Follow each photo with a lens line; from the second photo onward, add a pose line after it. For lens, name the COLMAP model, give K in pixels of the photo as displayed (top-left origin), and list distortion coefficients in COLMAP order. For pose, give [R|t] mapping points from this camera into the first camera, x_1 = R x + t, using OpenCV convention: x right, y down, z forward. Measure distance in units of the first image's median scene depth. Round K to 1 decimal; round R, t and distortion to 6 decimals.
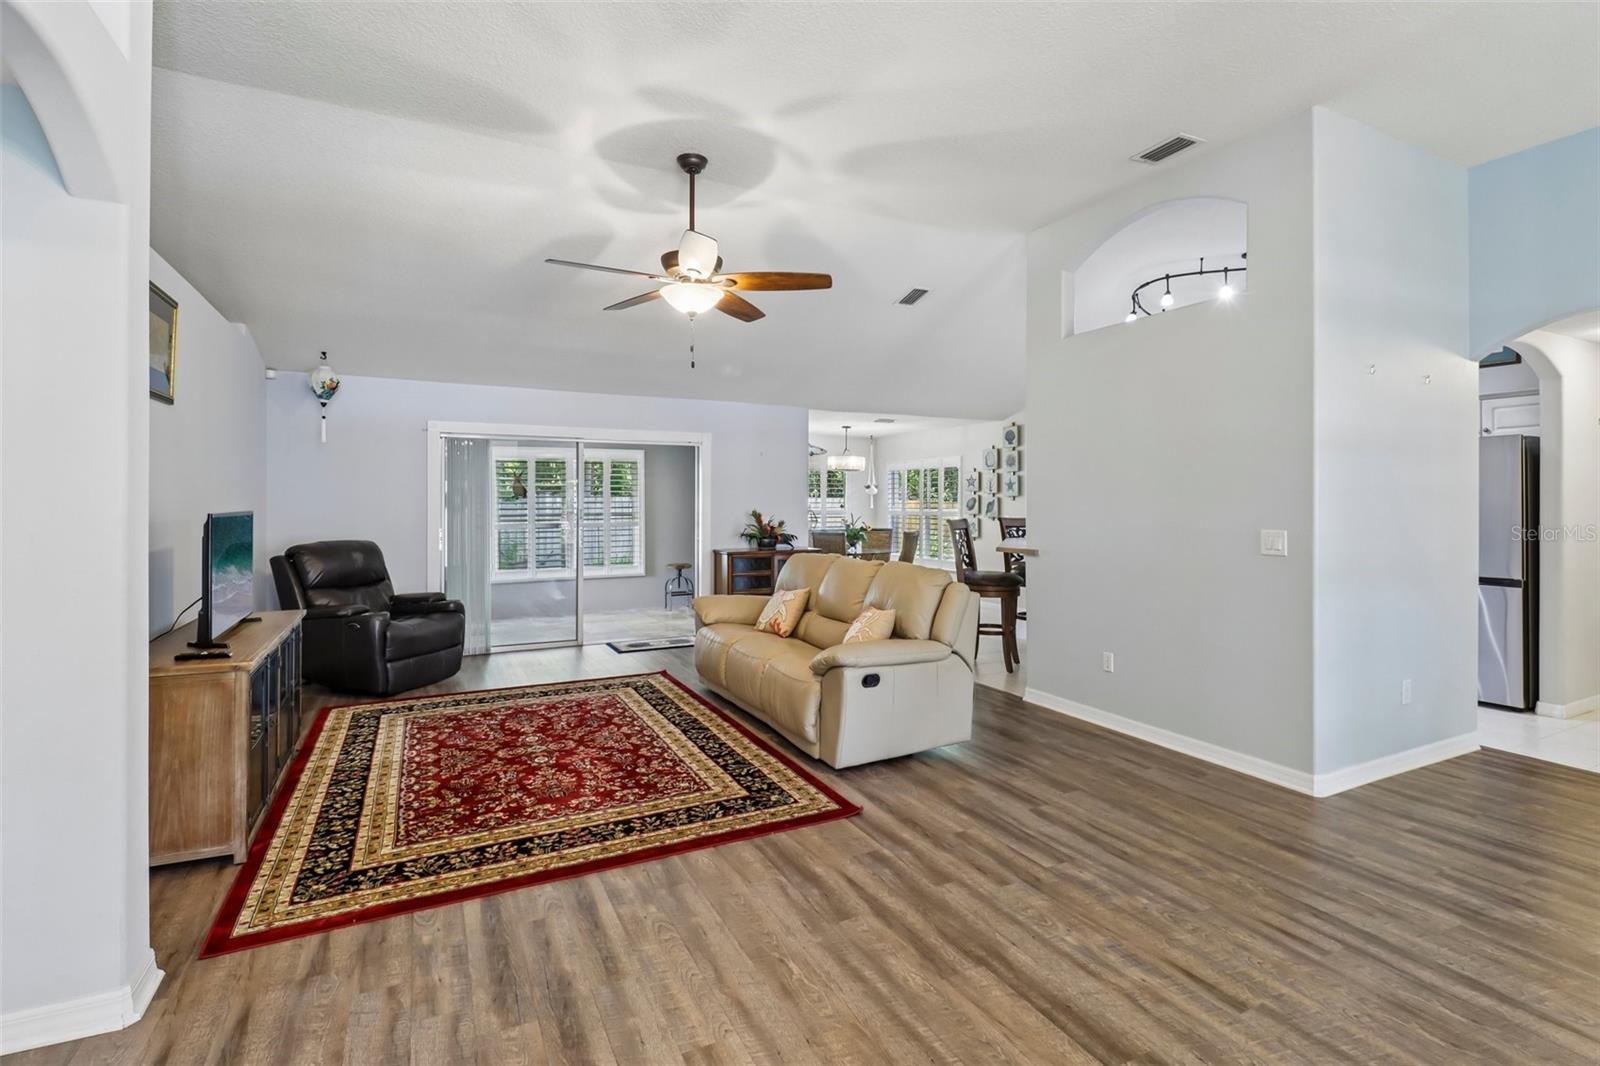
lens RADIAL K [[751.5, 0, 802.3], [0, 751.5, 503.5], [0, 0, 1]] dist [0.019831, -0.017195]
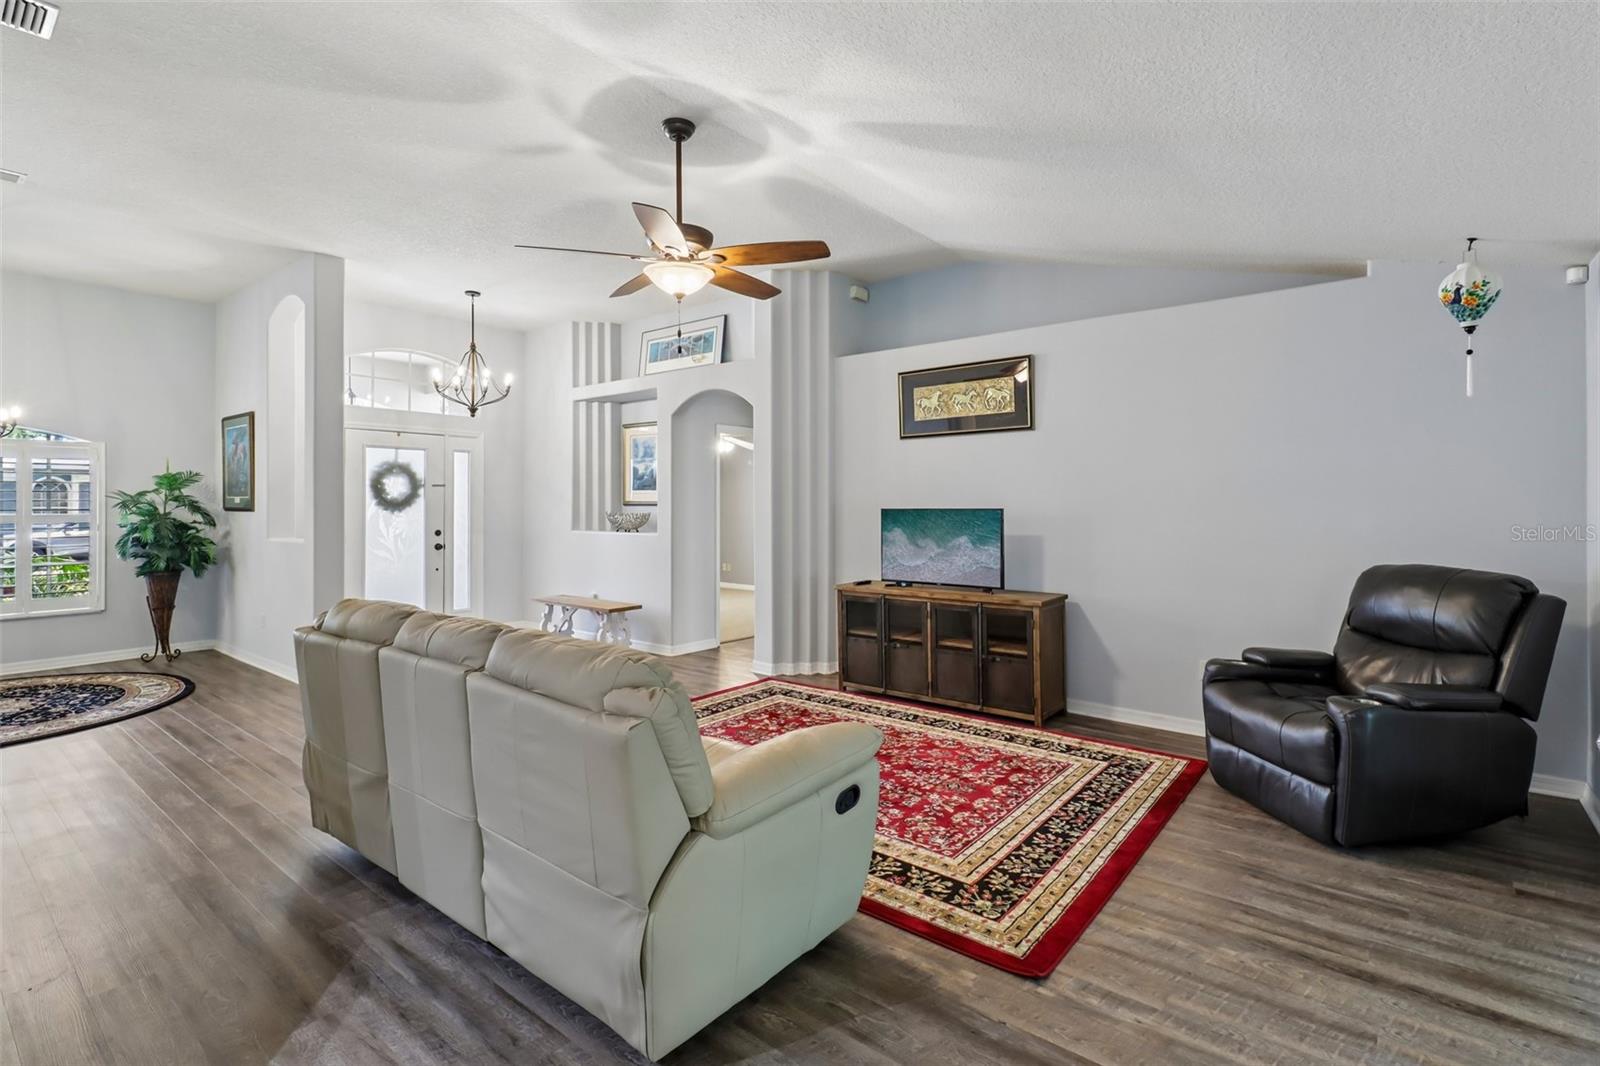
lens RADIAL K [[750.1, 0, 800.9], [0, 750.1, 496.2], [0, 0, 1]] dist [0.028776, -0.016803]
pose [[-0.912441, -0.003944, -0.409189, 0.105731], [0.000328, 0.999946, -0.010369, 0.001965], [0.409207, -0.009595, -0.912391, 2.180952]]
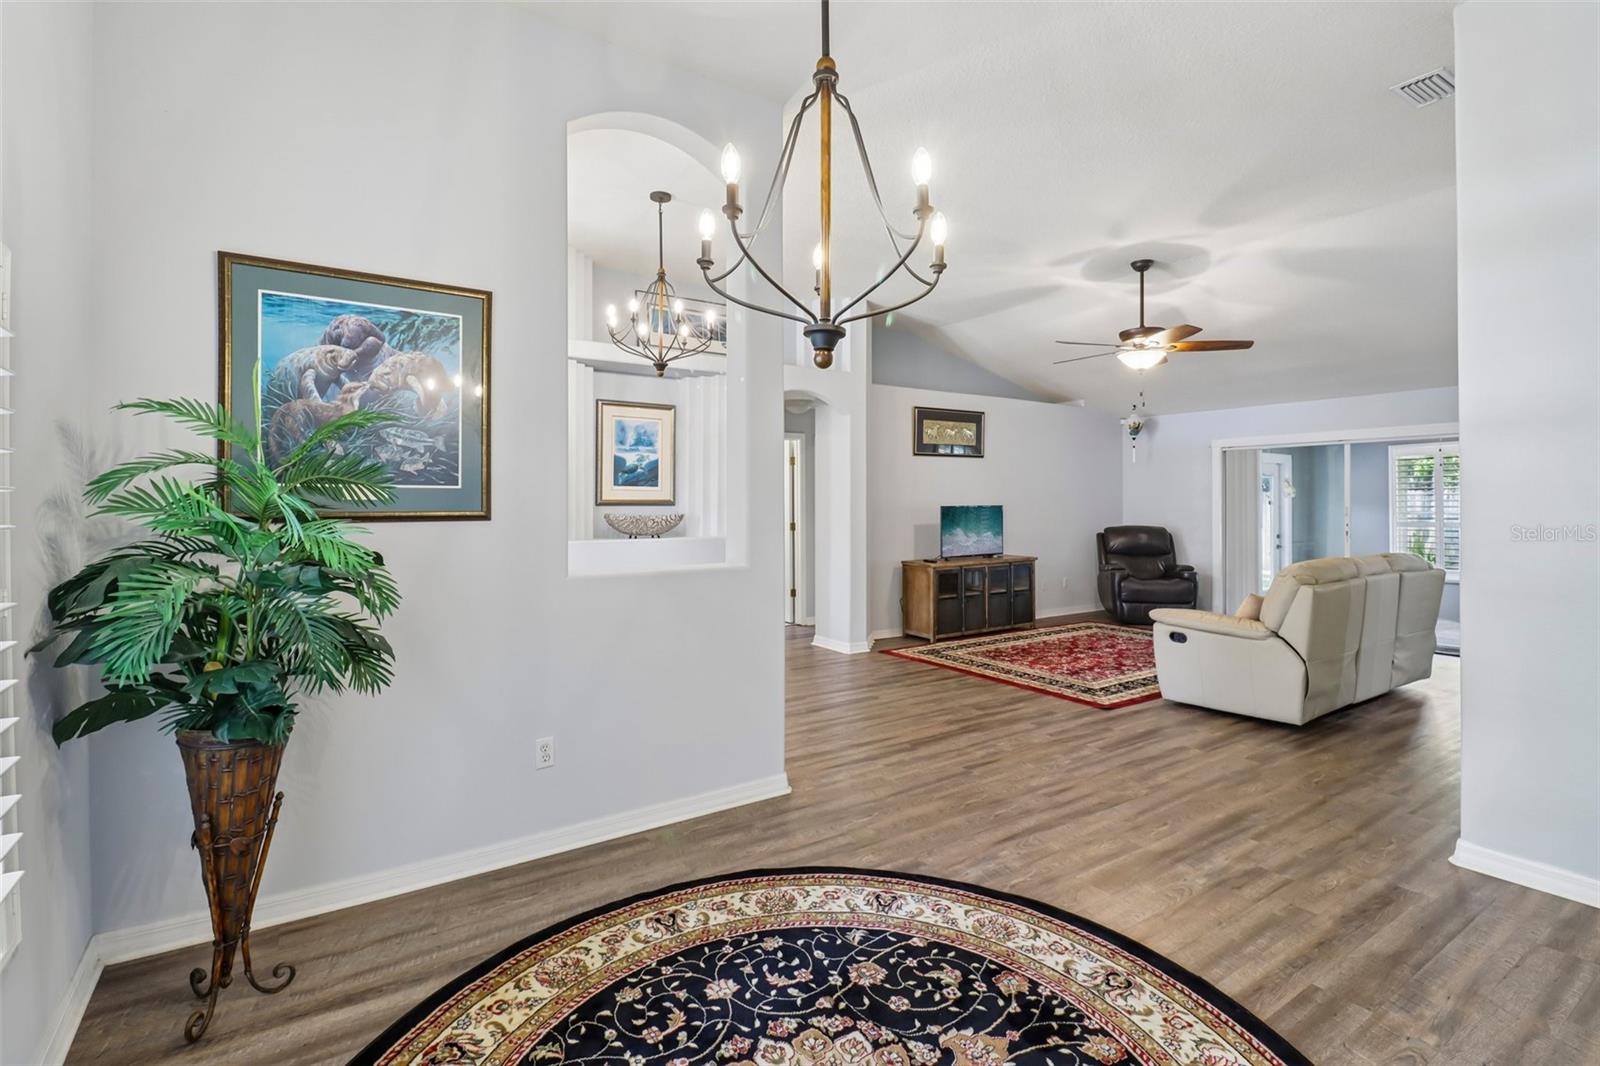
lens RADIAL K [[751.5, 0, 802.3], [0, 751.5, 503.5], [0, 0, 1]] dist [0.019831, -0.017195]
pose [[0.118400, -0.000568, -0.992966, 1.392129], [0.002725, 0.999996, -0.000247, 0.002804], [0.992962, -0.002676, 0.118401, 0.214378]]
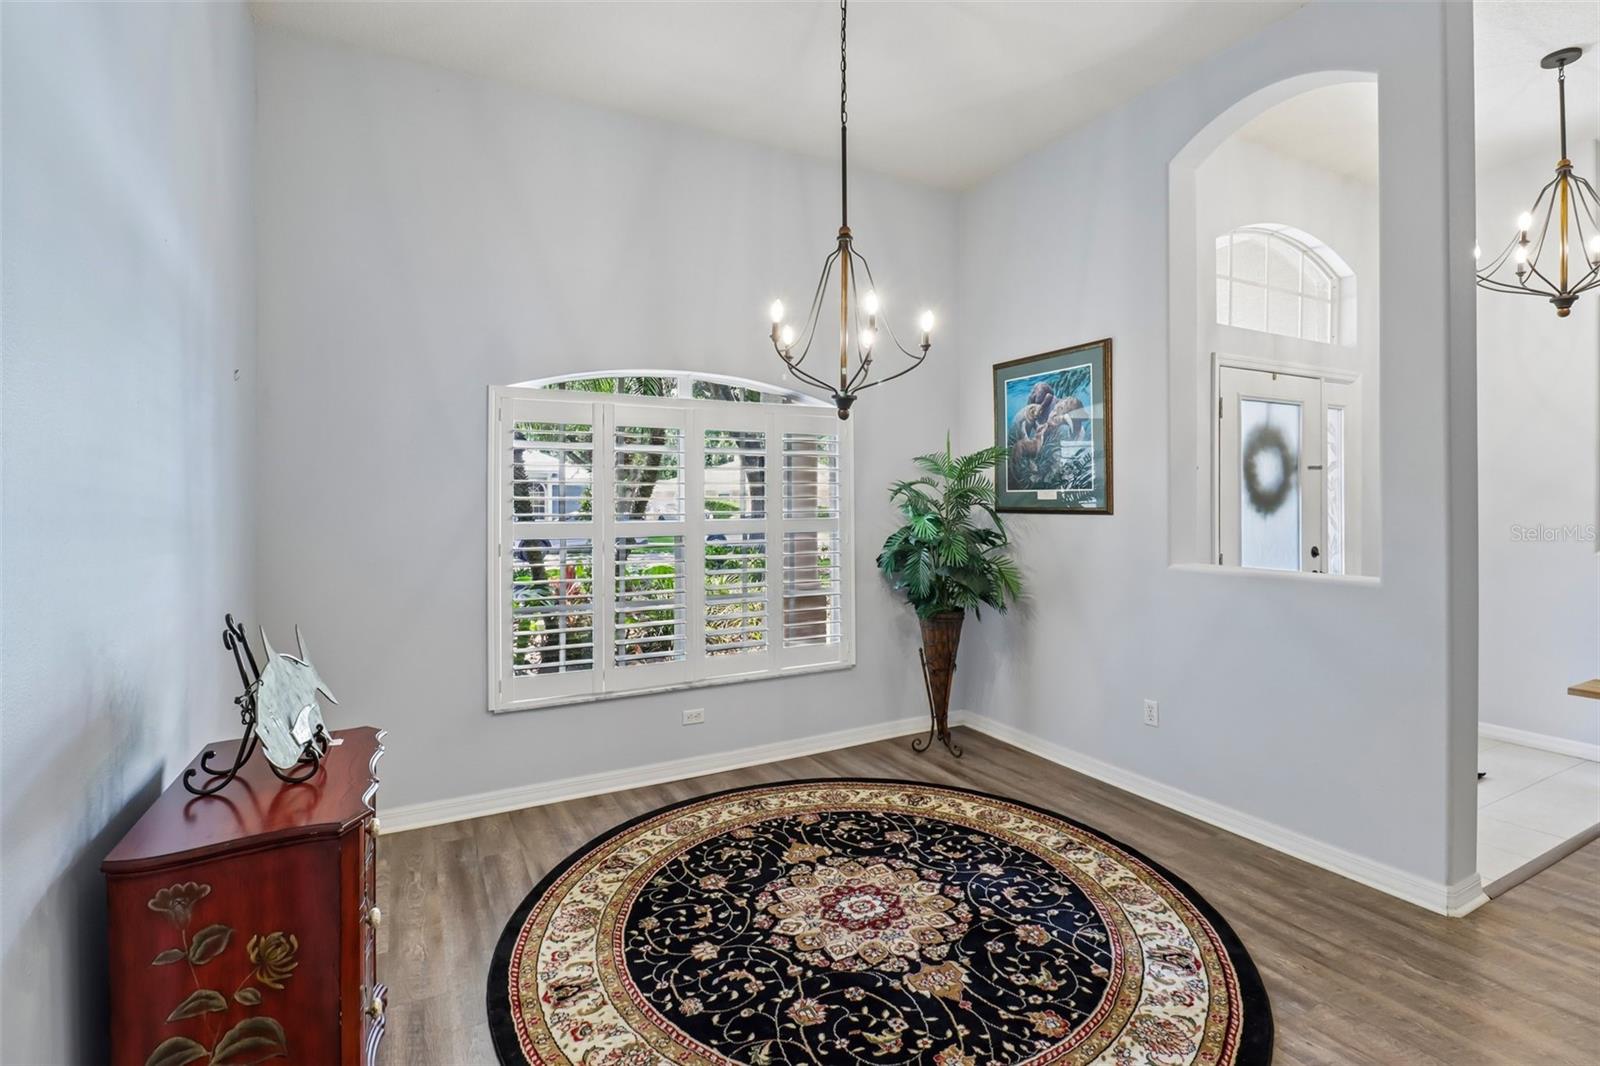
lens RADIAL K [[751.5, 0, 802.3], [0, 751.5, 503.5], [0, 0, 1]] dist [0.019831, -0.017195]
pose [[-0.999849, 0.003584, -0.016978, 1.003245], [0.003566, 0.999993, 0.001129, 0.001622], [0.016982, 0.001068, -0.999855, 1.002475]]
